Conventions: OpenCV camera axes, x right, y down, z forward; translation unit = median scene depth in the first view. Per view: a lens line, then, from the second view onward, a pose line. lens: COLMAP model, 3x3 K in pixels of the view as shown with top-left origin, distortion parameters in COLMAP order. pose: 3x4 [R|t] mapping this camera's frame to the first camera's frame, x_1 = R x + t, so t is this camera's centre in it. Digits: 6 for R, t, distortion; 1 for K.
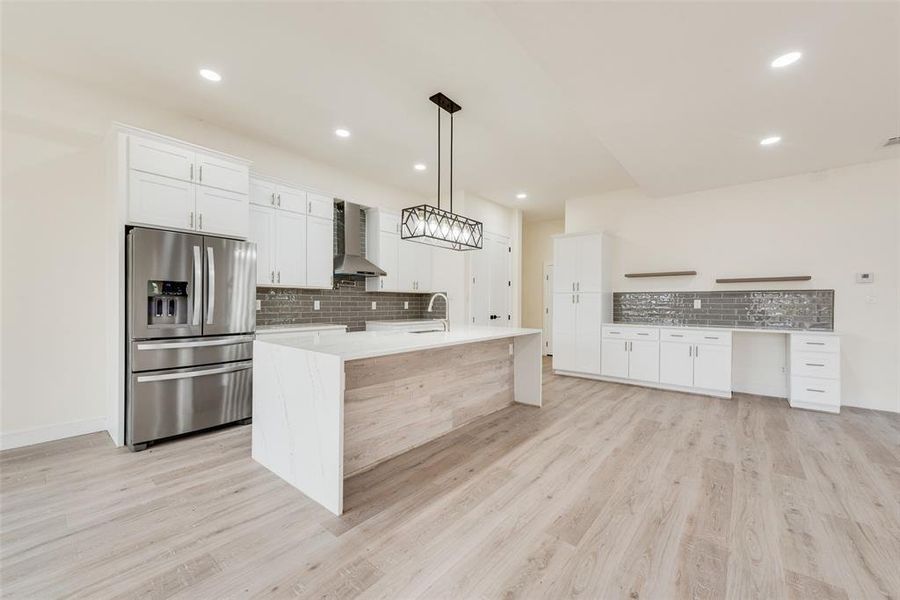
lens RADIAL K [[353.8, 0, 450.2], [0, 353.8, 305.4], [0, 0, 1]] dist [0.008356, -0.000724]
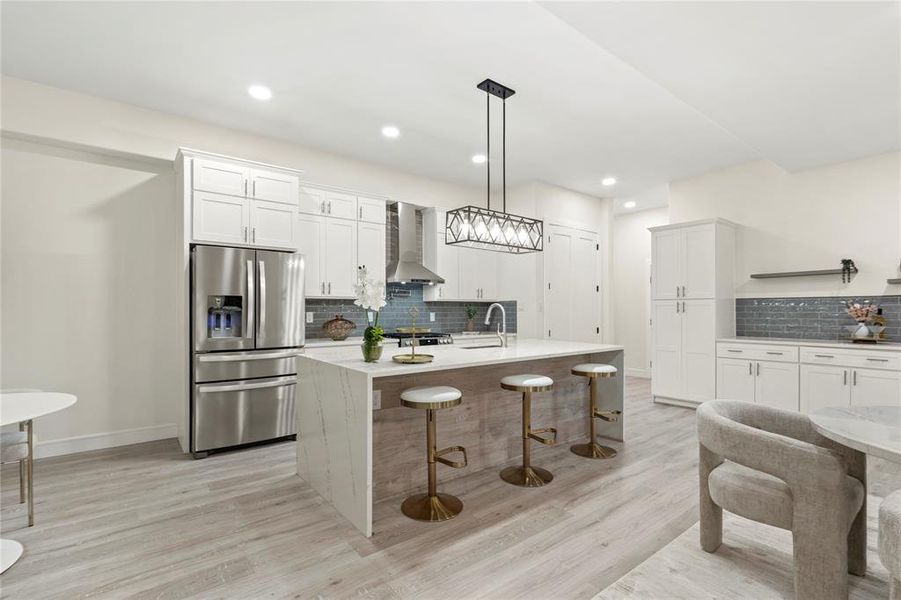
lens RADIAL K [[422.2, 0, 448.9], [0, 422.2, 311.1], [0, 0, 1]] dist [0.001845, 0.001307]
pose [[0.975972, -0.007433, -0.217769, 0.092372], [0.005616, 0.999944, -0.008964, -0.006925], [0.217823, 0.007525, 0.975959, -0.045547]]
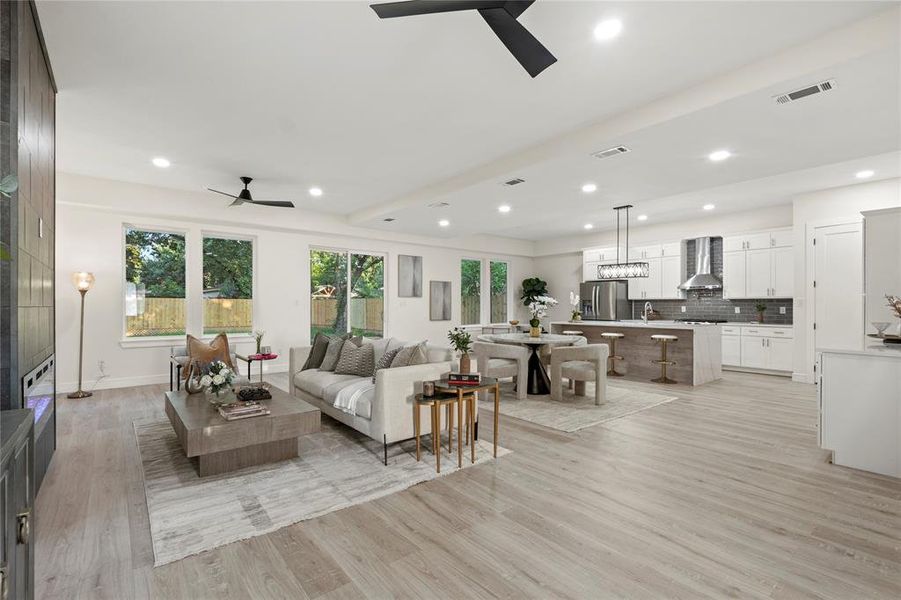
lens RADIAL K [[437.4, 0, 451.6], [0, 437.4, 310.4], [0, 0, 1]] dist [0.047986, 0.000198]
pose [[-0.184206, 0.010938, -0.982827, 2.479912], [-0.008456, 0.999883, 0.012713, -0.015485], [0.982851, 0.010653, -0.184092, 0.502396]]
